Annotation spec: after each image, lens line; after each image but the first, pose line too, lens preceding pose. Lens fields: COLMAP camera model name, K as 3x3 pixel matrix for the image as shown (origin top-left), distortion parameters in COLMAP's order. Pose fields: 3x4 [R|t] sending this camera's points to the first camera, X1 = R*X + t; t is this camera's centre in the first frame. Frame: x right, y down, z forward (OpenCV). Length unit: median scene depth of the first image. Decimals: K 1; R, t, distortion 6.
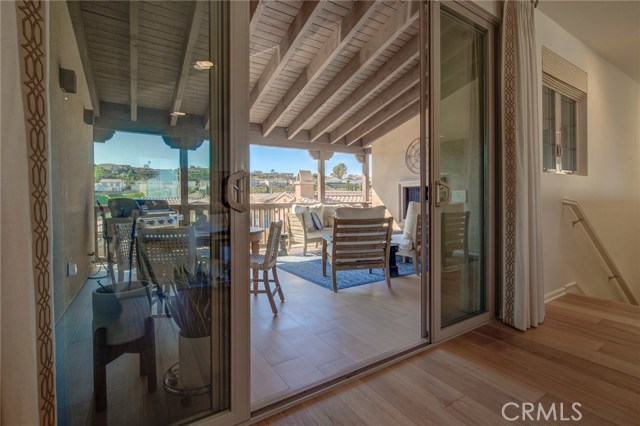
lens RADIAL K [[298.0, 0, 319.6], [0, 298.0, 207.4], [0, 0, 1]] dist [-0.000639, 0.000573]
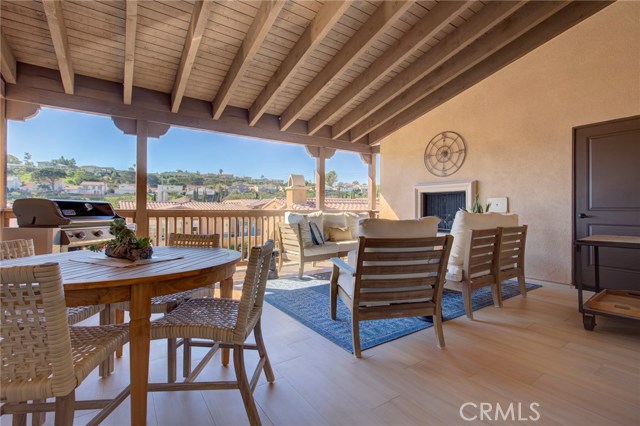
lens RADIAL K [[298.0, 0, 322.2], [0, 298.0, 213.1], [0, 0, 1]] dist [-0.000639, 0.000573]
pose [[0.998905, 0.016743, 0.043675, -0.030330], [-0.016482, 0.999844, -0.006329, -0.003215], [-0.043774, 0.005602, 0.999026, 0.226823]]
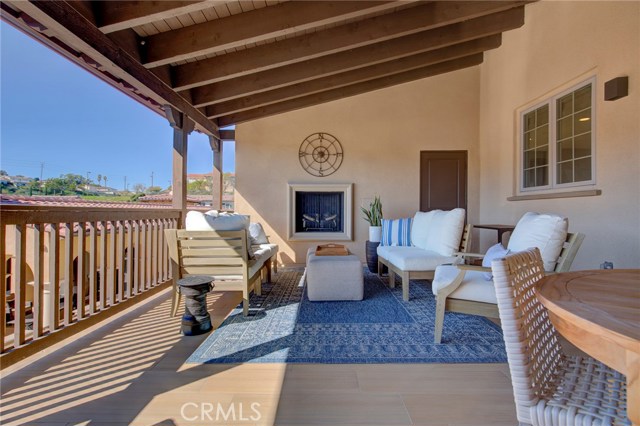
lens RADIAL K [[298.0, 0, 320.2], [0, 298.0, 210.7], [0, 0, 1]] dist [-0.000639, 0.000573]
pose [[0.534879, 0.020068, 0.844690, -0.398846], [0.006913, 0.999580, -0.028126, 0.004427], [-0.844901, 0.020883, 0.534516, 0.632170]]
